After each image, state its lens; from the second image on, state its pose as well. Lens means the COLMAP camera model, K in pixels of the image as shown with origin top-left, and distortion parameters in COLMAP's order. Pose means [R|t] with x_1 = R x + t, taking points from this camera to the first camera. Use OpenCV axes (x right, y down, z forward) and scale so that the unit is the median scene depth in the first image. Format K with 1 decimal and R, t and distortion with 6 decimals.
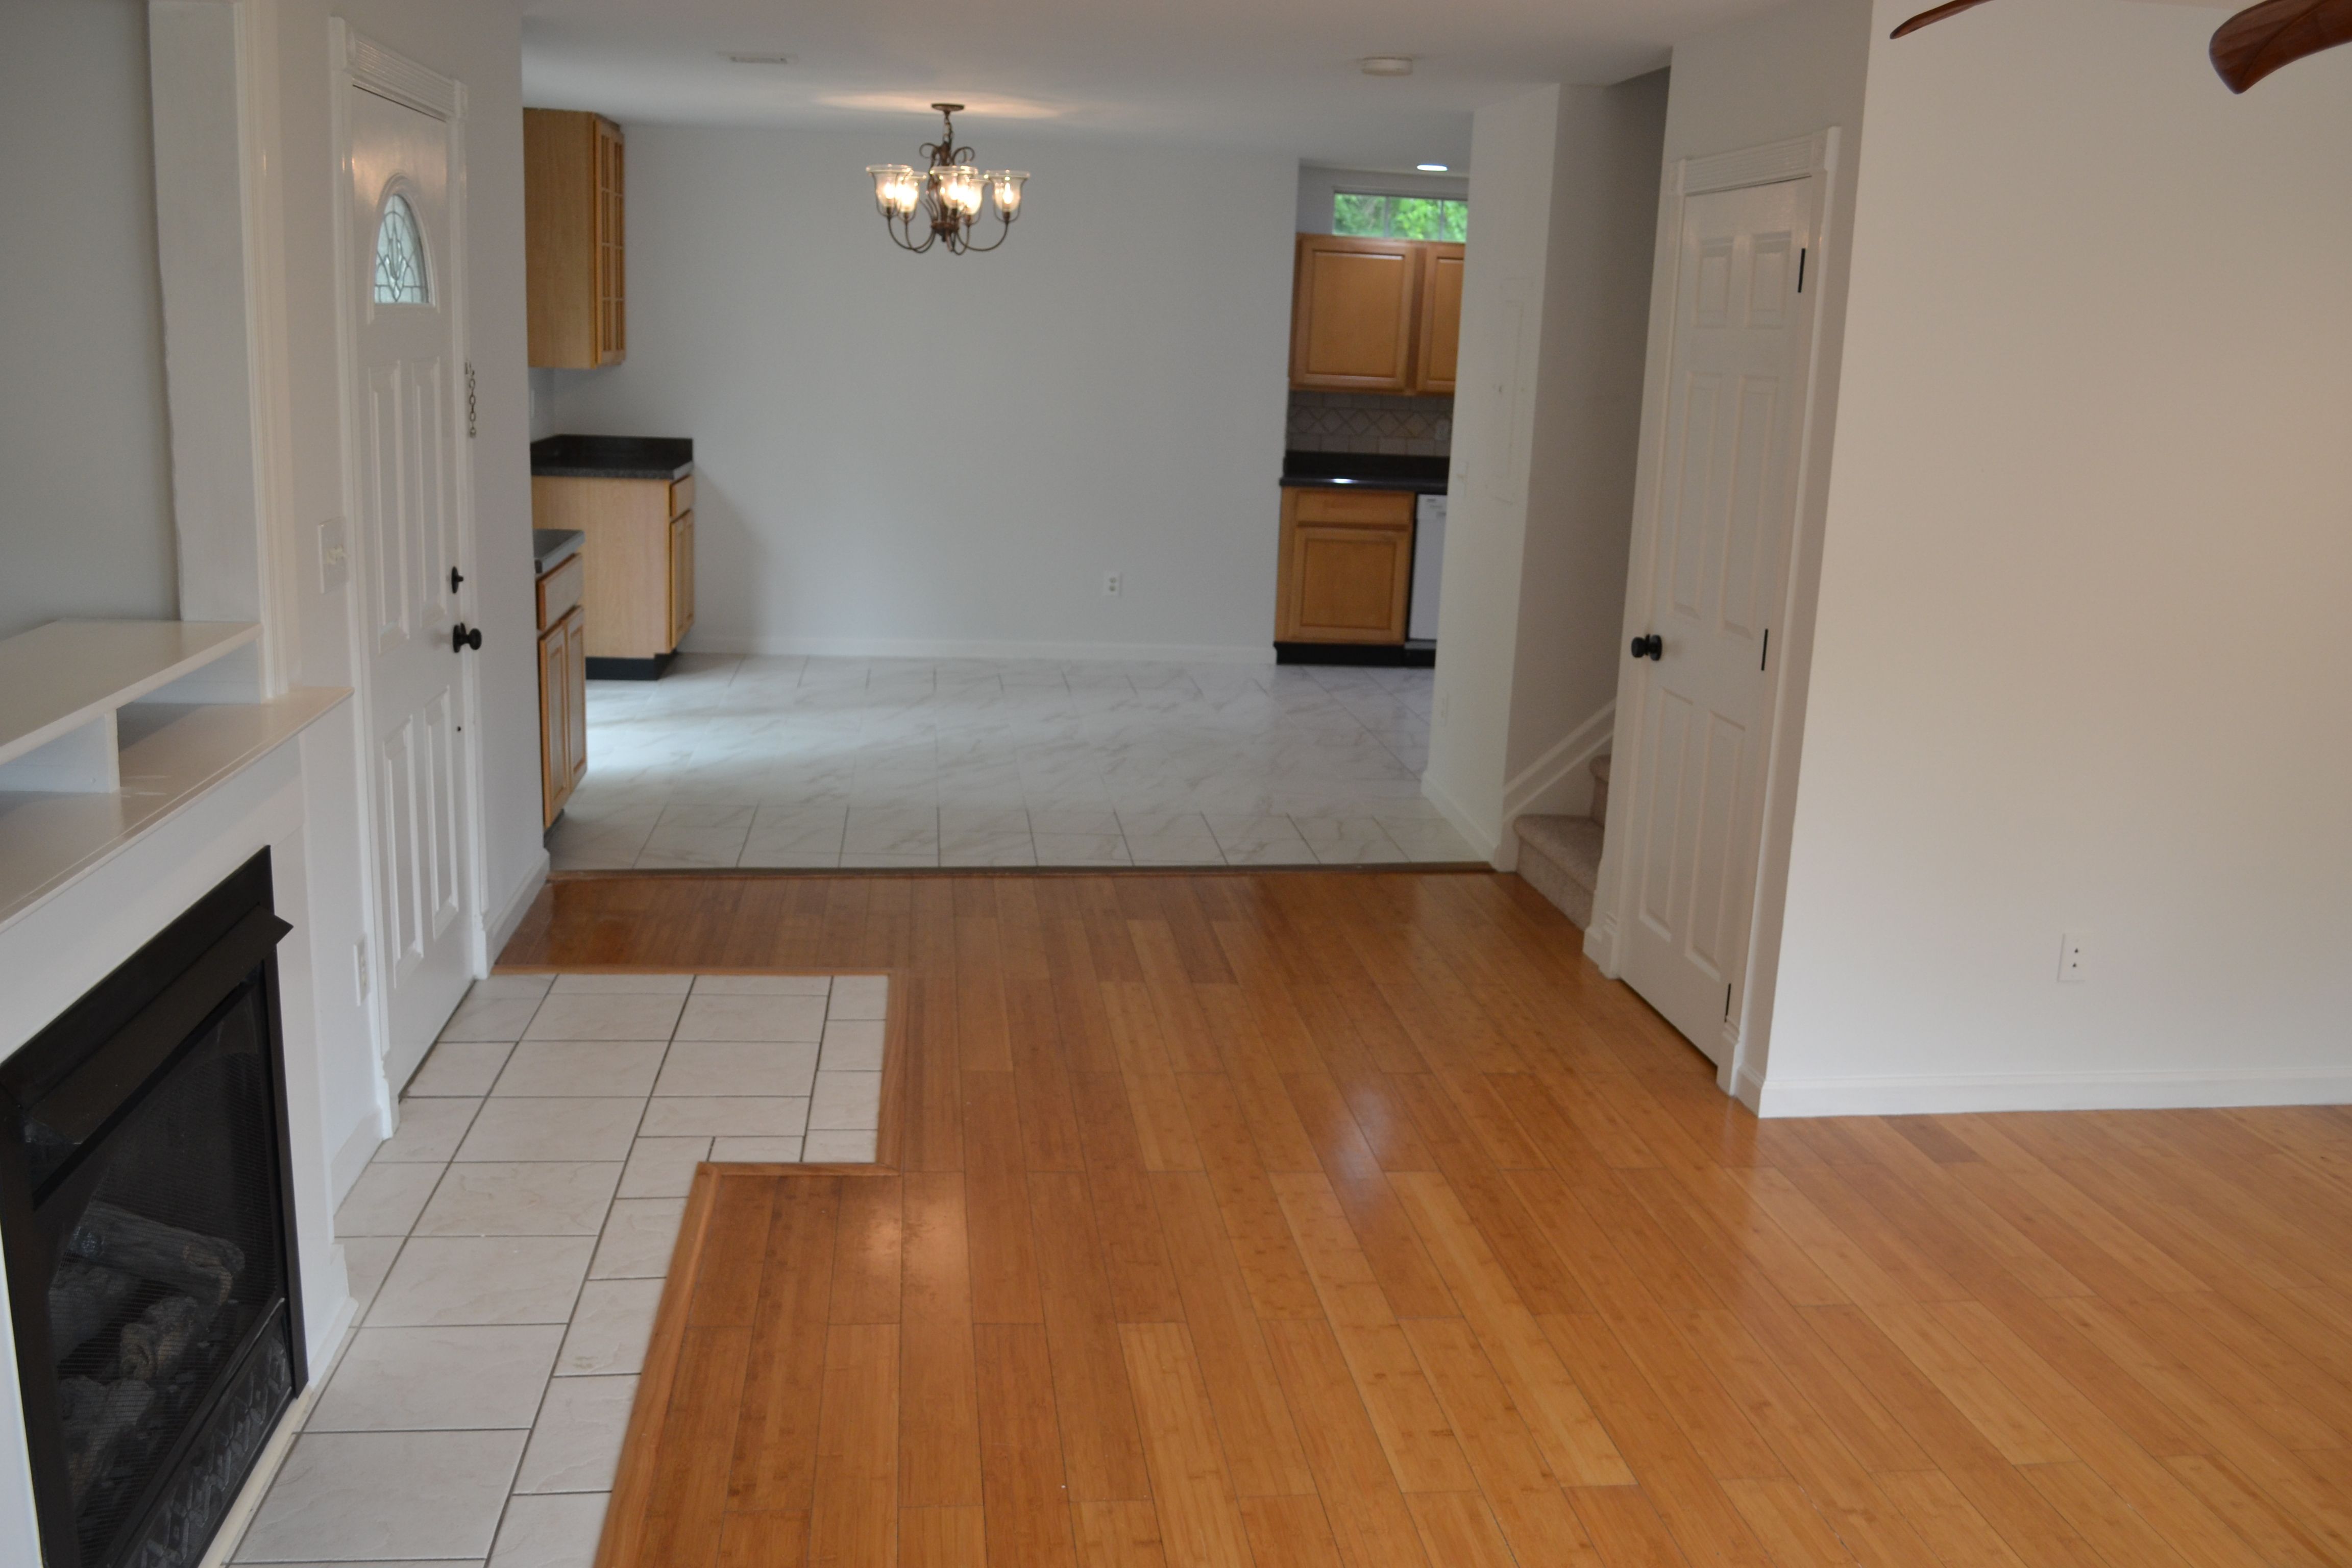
lens RADIAL K [[2078.7, 0, 1167.0], [0, 2078.7, 773.1], [0, 0, 1]] dist [-0.071036, 0.005732]
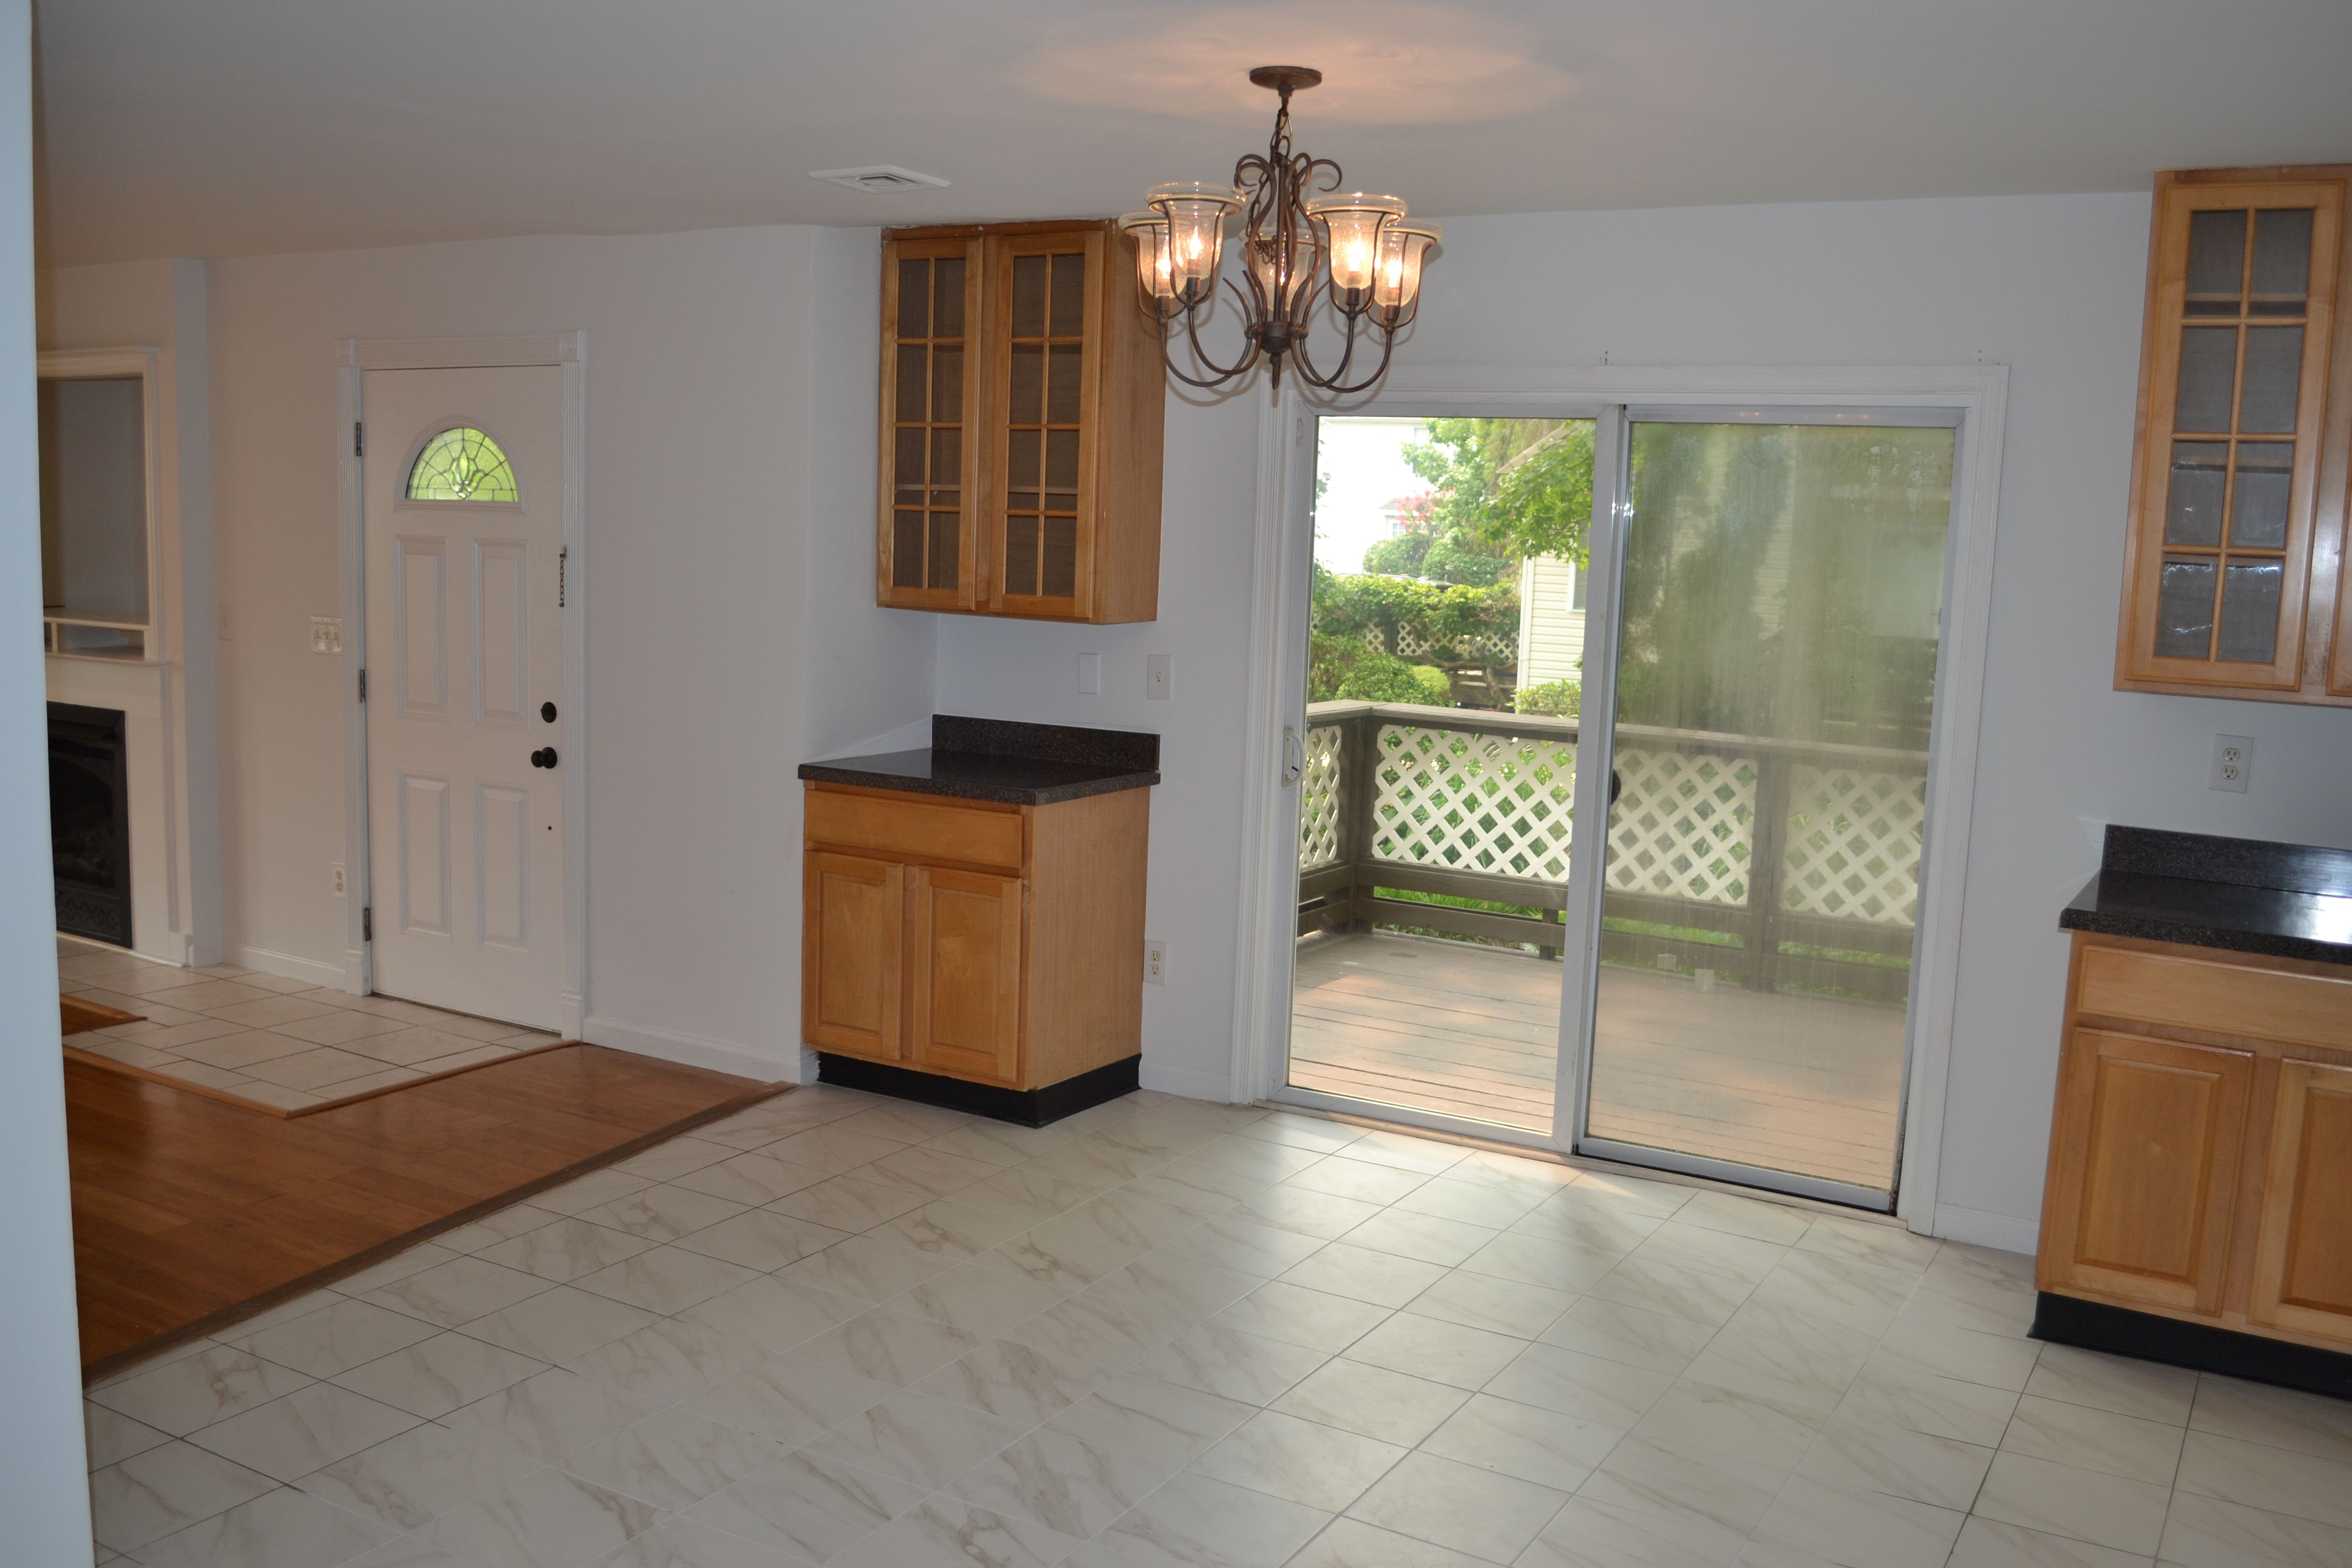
lens RADIAL K [[2078.7, 0, 1152.7], [0, 2078.7, 788.1], [0, 0, 1]] dist [-0.071036, 0.005732]
pose [[-0.608416, 0.042366, -0.792487, 0.577072], [-0.227922, 0.947179, 0.225619, -0.541960], [0.760185, 0.317895, -0.566622, 2.594092]]
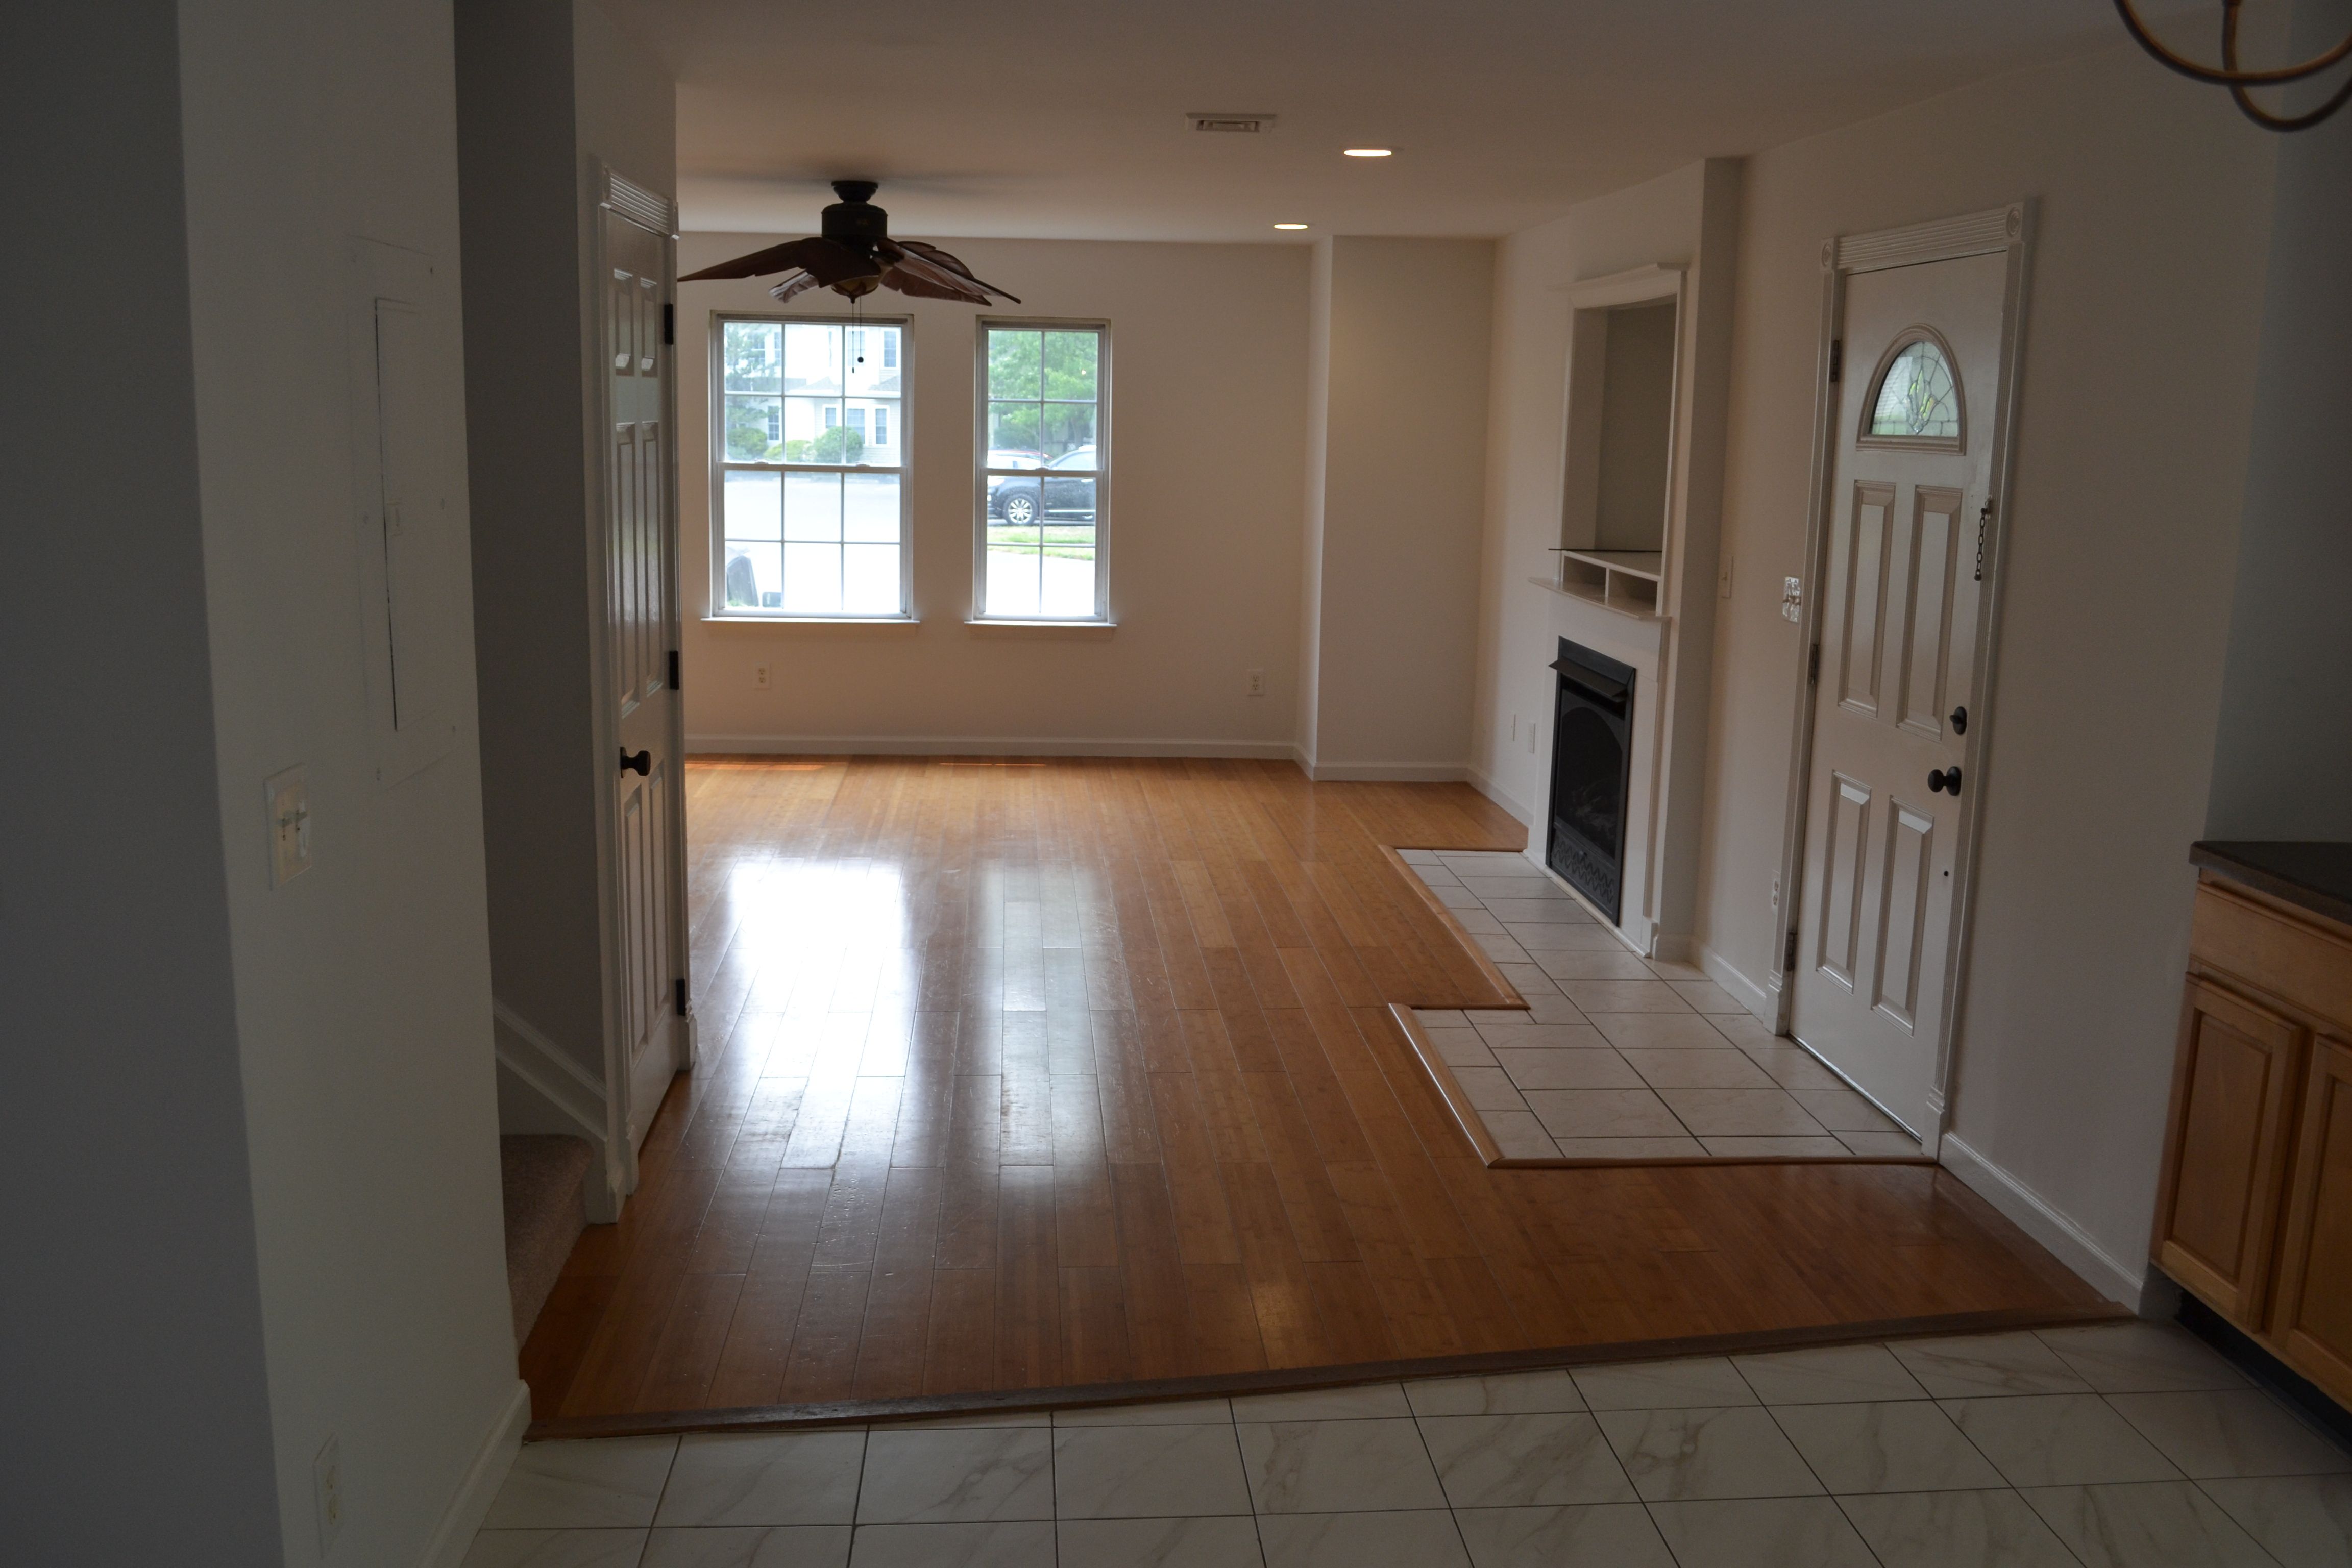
lens RADIAL K [[2078.7, 0, 1182.4], [0, 2078.7, 792.1], [0, 0, 1]] dist [-0.071036, 0.005732]
pose [[-0.997249, -0.070131, 0.023987, -0.008869], [-0.055157, 0.918363, 0.391876, -0.533191], [-0.049511, 0.389475, -0.919705, 2.441932]]
